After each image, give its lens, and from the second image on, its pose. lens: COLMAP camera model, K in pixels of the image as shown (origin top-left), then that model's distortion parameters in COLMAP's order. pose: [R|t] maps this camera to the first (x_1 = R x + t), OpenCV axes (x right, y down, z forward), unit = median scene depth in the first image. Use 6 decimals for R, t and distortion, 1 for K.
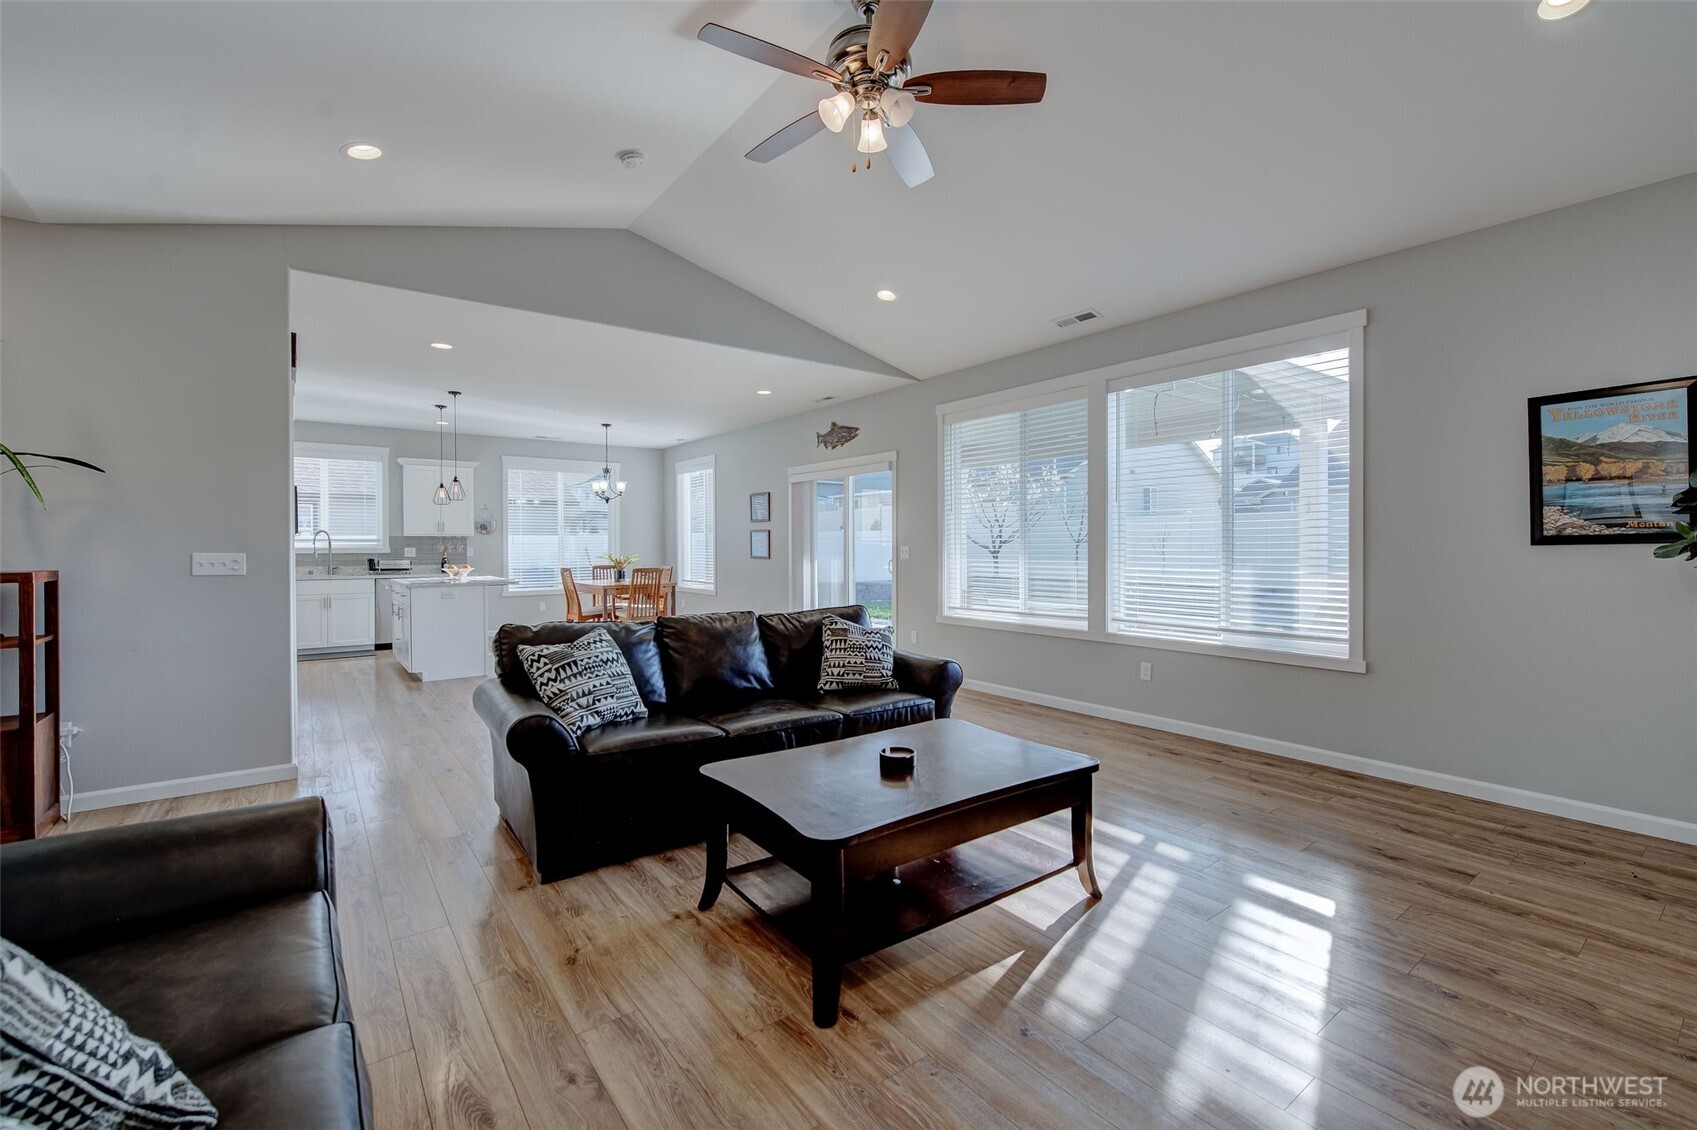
lens RADIAL K [[732.9, 0, 859.6], [0, 732.9, 550.9], [0, 0, 1]] dist [-0.001686, -0.000306]
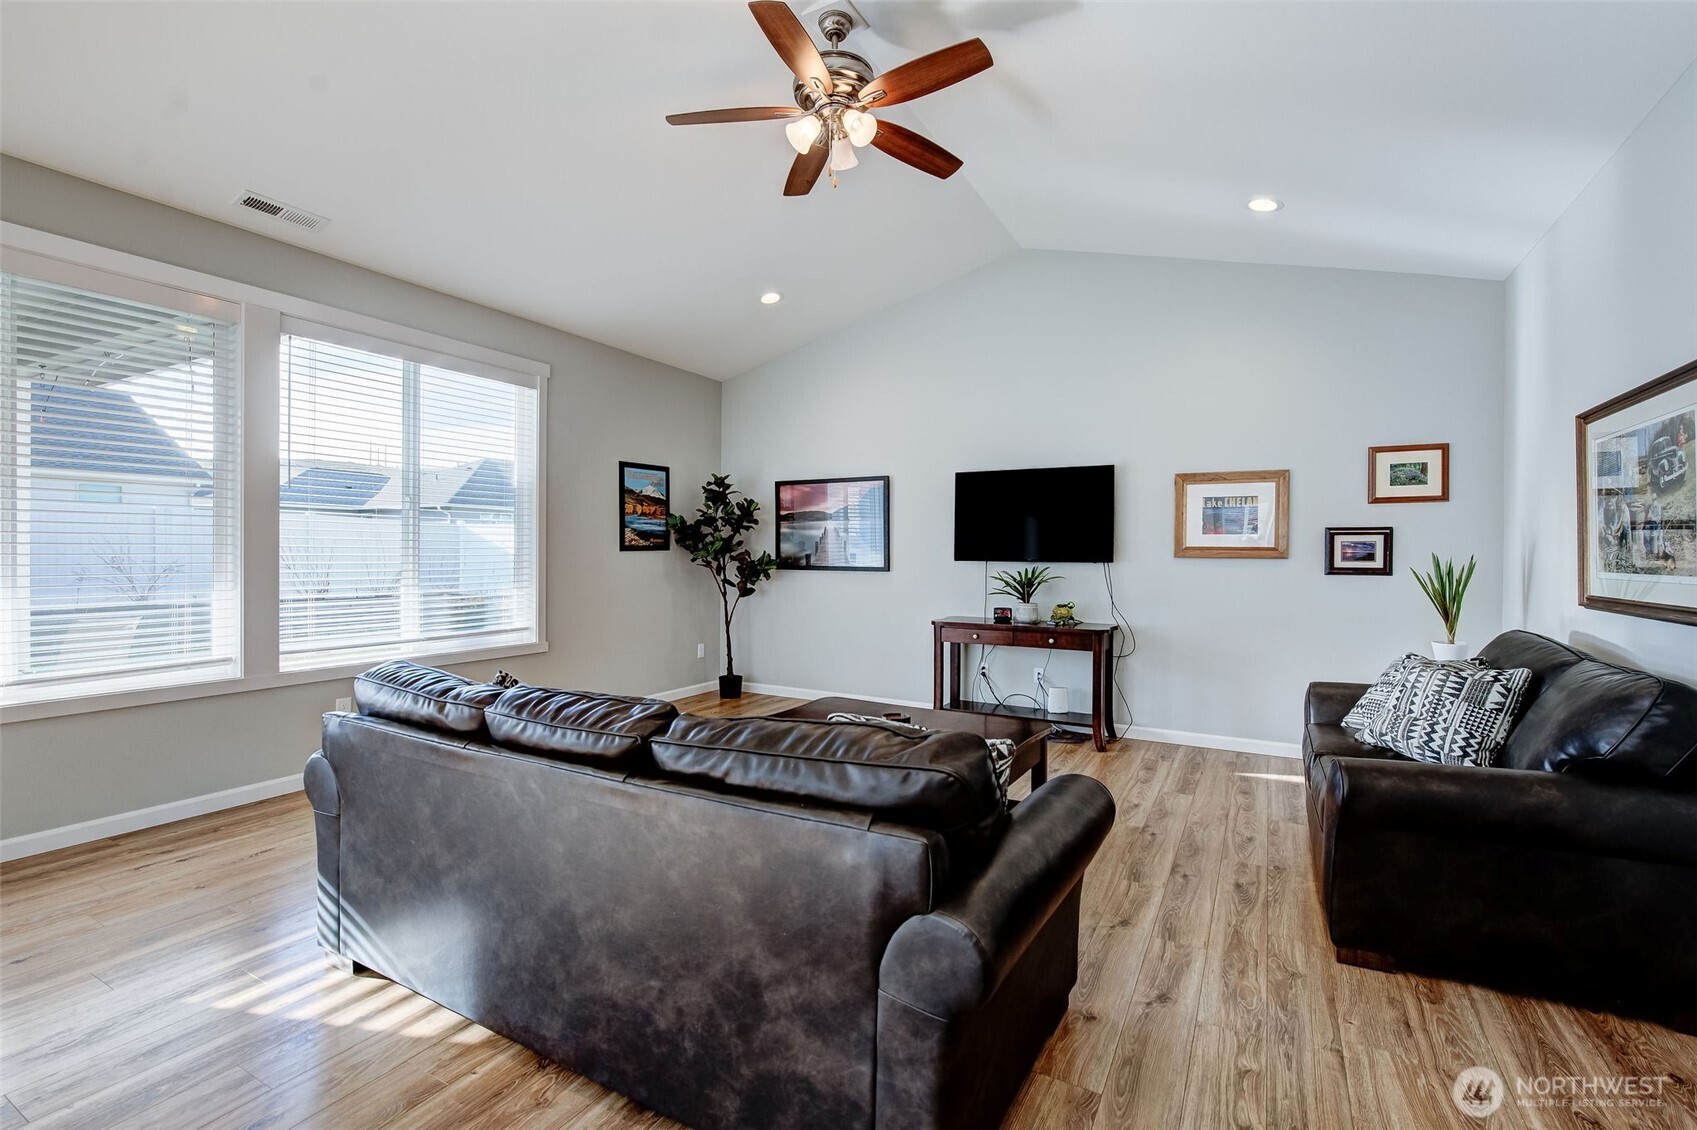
lens RADIAL K [[732.9, 0, 872.8], [0, 732.9, 551.7], [0, 0, 1]] dist [-0.001686, -0.000306]
pose [[-0.415286, -0.000374, 0.909691, -0.333546], [-0.001454, 0.999999, -0.000252, -0.002913], [-0.909690, -0.001428, -0.415286, 0.483418]]
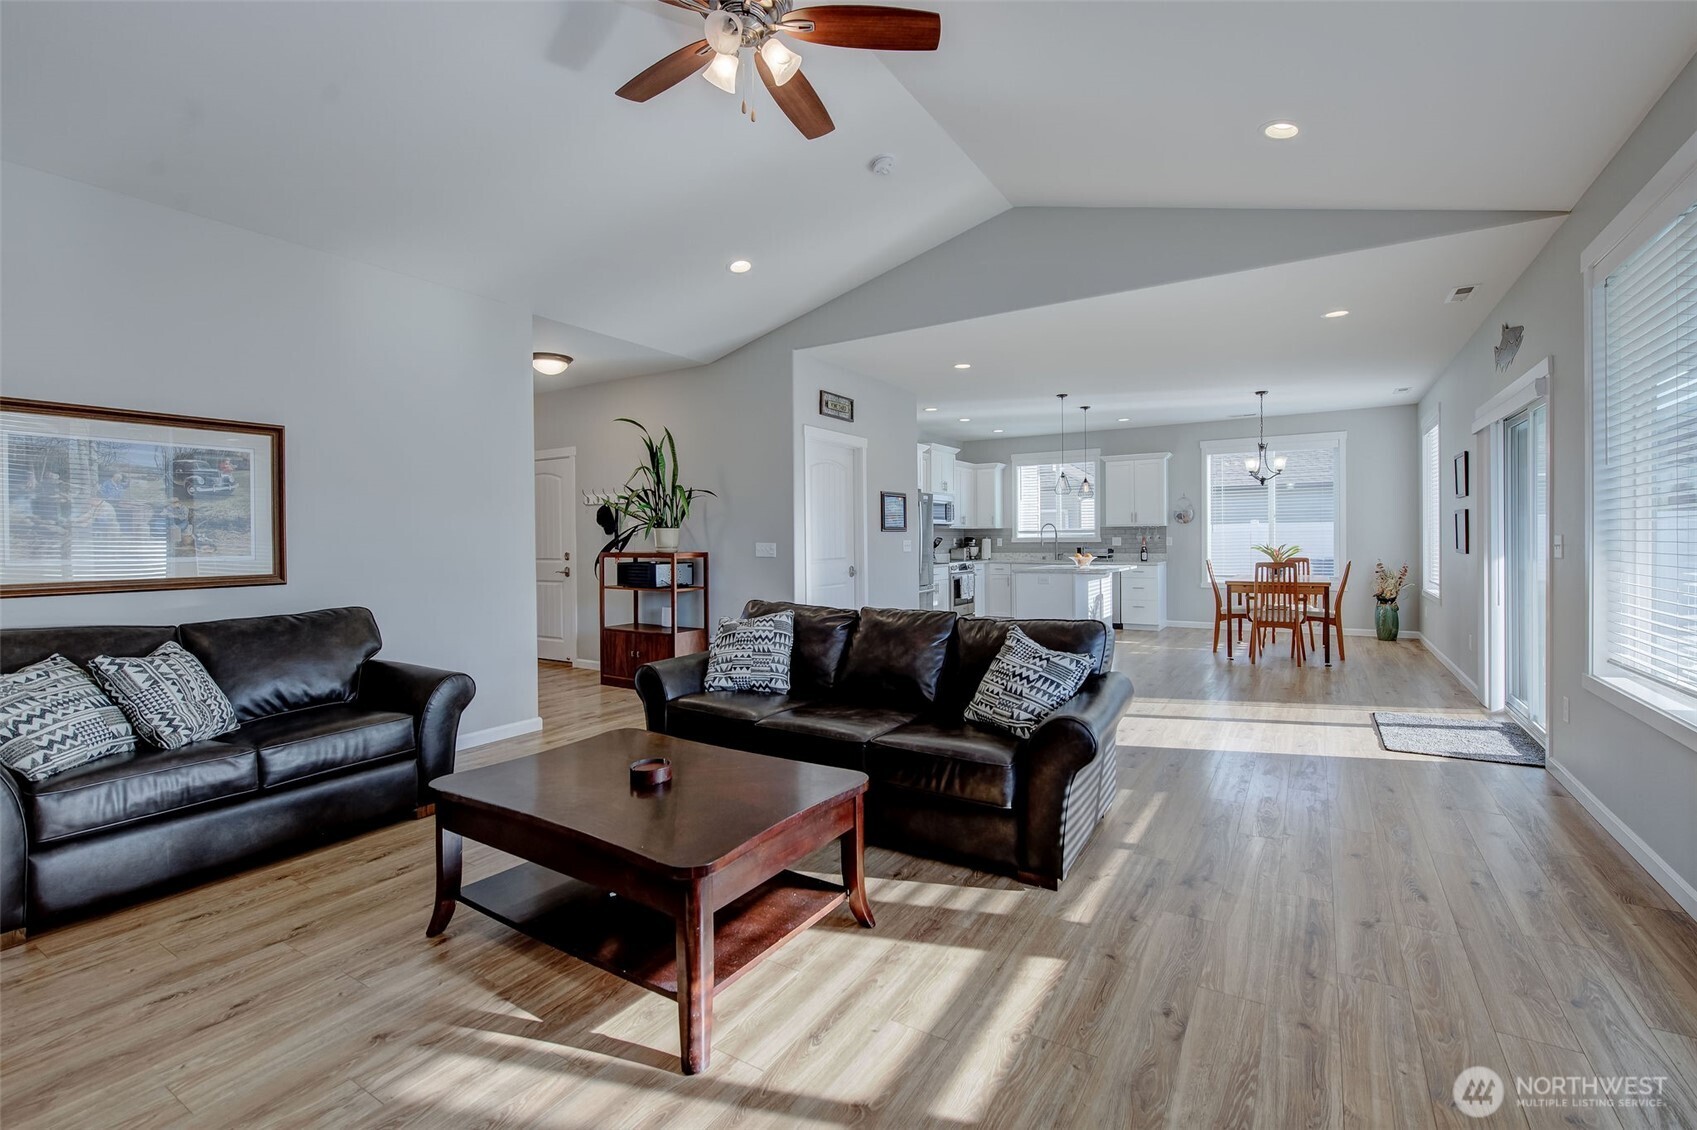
lens RADIAL K [[732.9, 0, 864.8], [0, 732.9, 549.5], [0, 0, 1]] dist [-0.001686, -0.000306]
pose [[0.359930, 0.013730, -0.932878, 0.309341], [0.000201, 0.999891, 0.014794, -0.002969], [0.932979, -0.005512, 0.359888, 0.284639]]
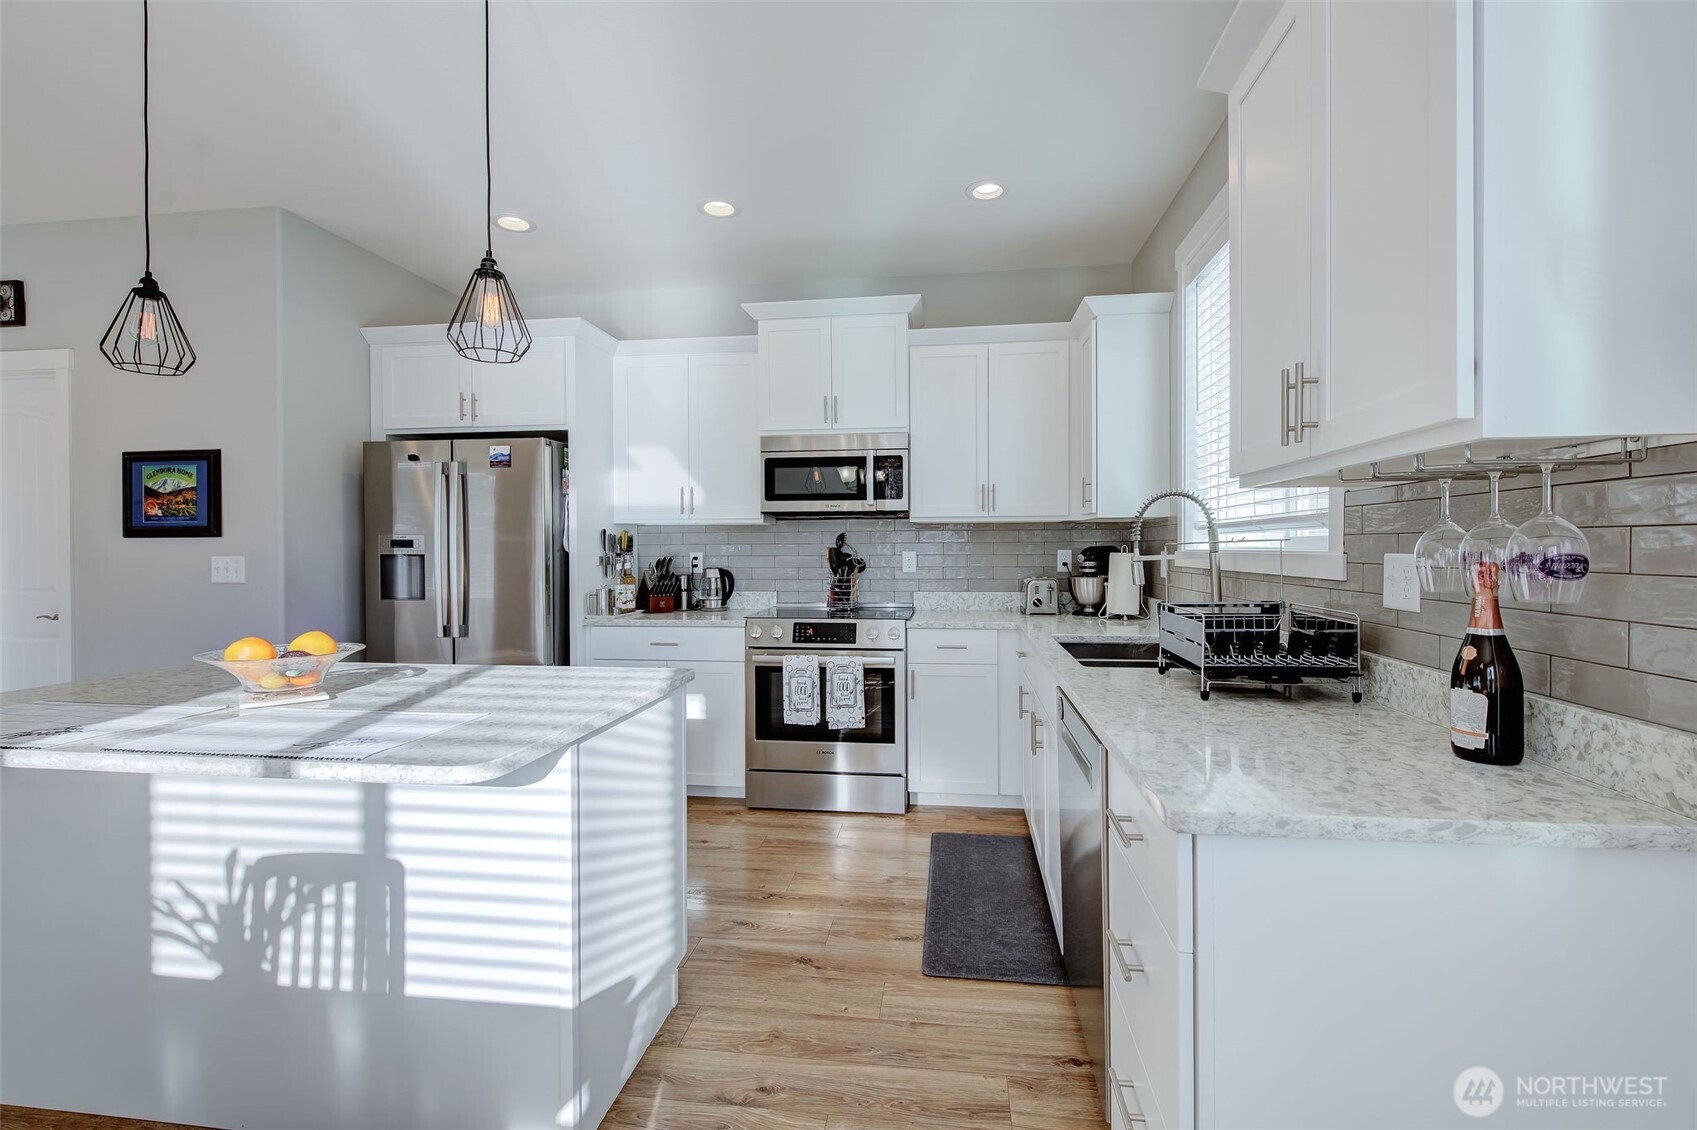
lens RADIAL K [[732.9, 0, 860.1], [0, 732.9, 537.6], [0, 0, 1]] dist [-0.001686, -0.000306]
pose [[-0.695351, -0.000358, -0.718671, -0.460042], [0.000360, 1.000000, -0.000847, -0.010639], [0.718671, -0.000847, -0.695350, 1.158548]]
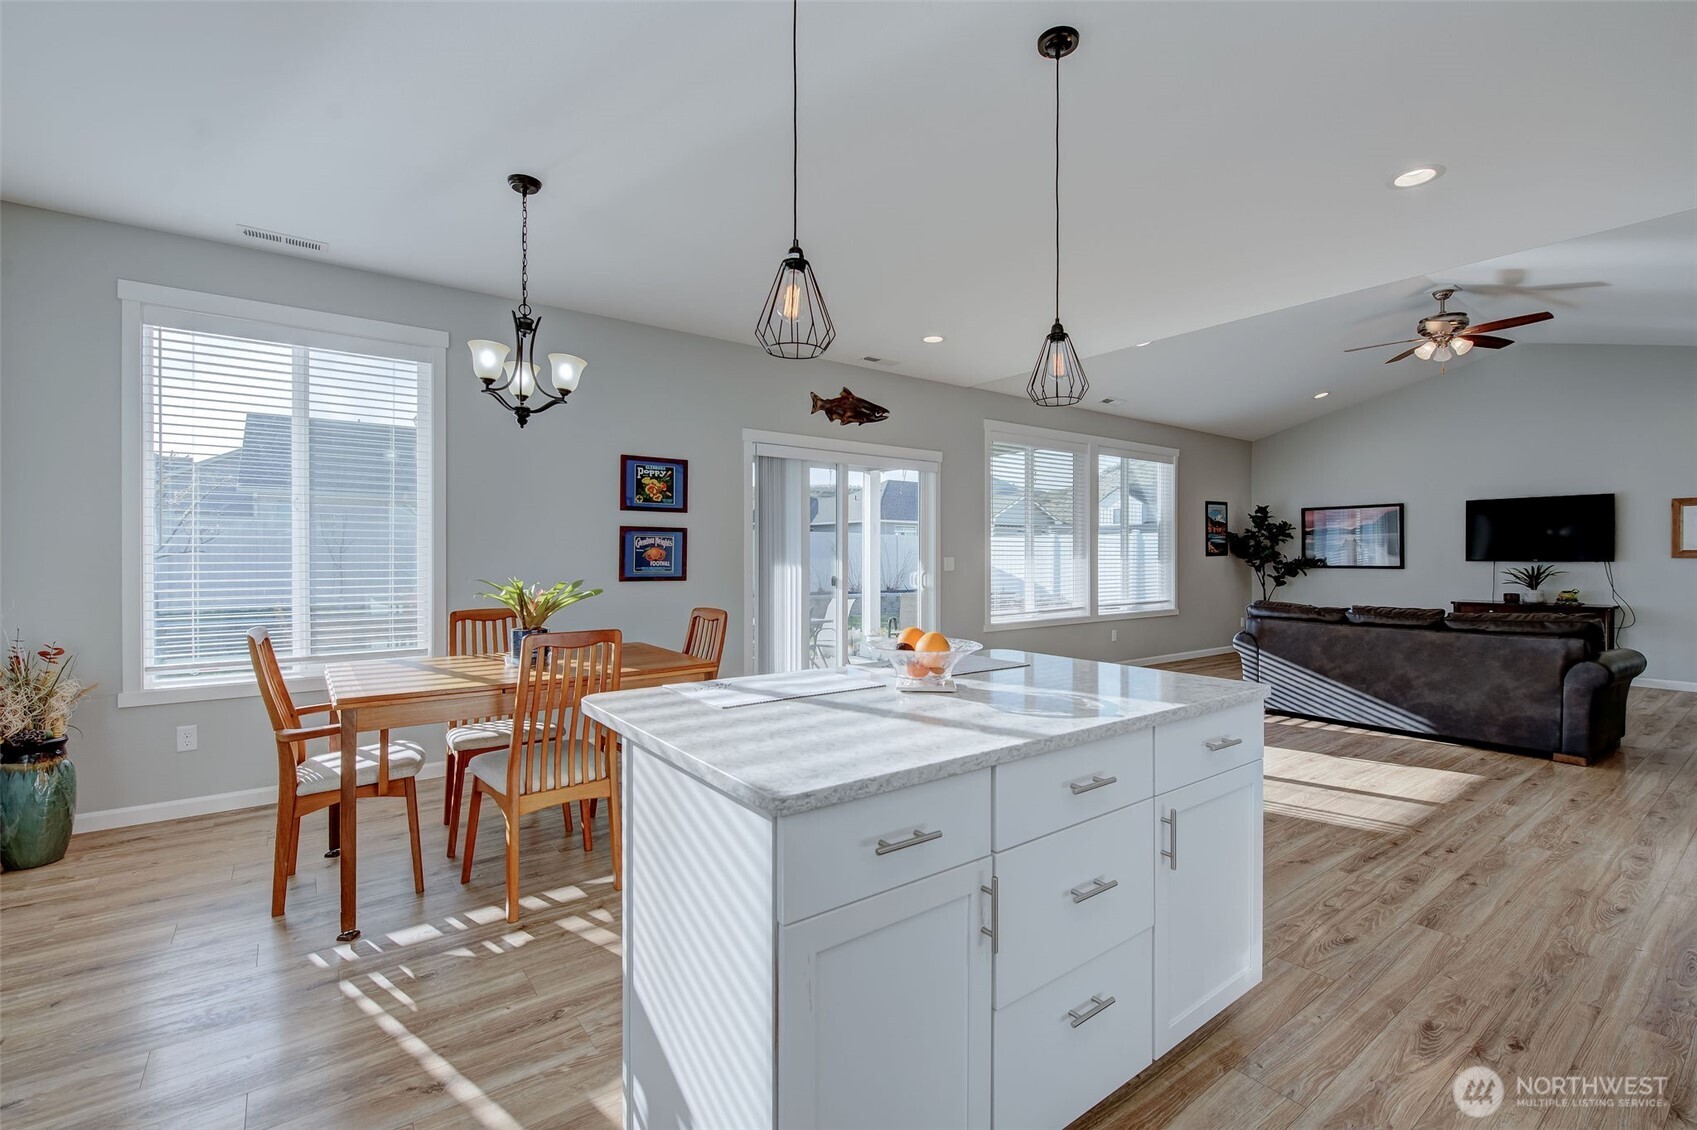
lens RADIAL K [[744.3, 0, 857.1], [0, 744.3, 555.3], [0, 0, 1]] dist [-0.001583, -0.000346]
pose [[0.002726, 0.002217, 0.999994, -0.730927], [0.007471, 0.999970, -0.002237, -0.006375], [-0.999968, 0.007478, 0.002709, 0.926369]]
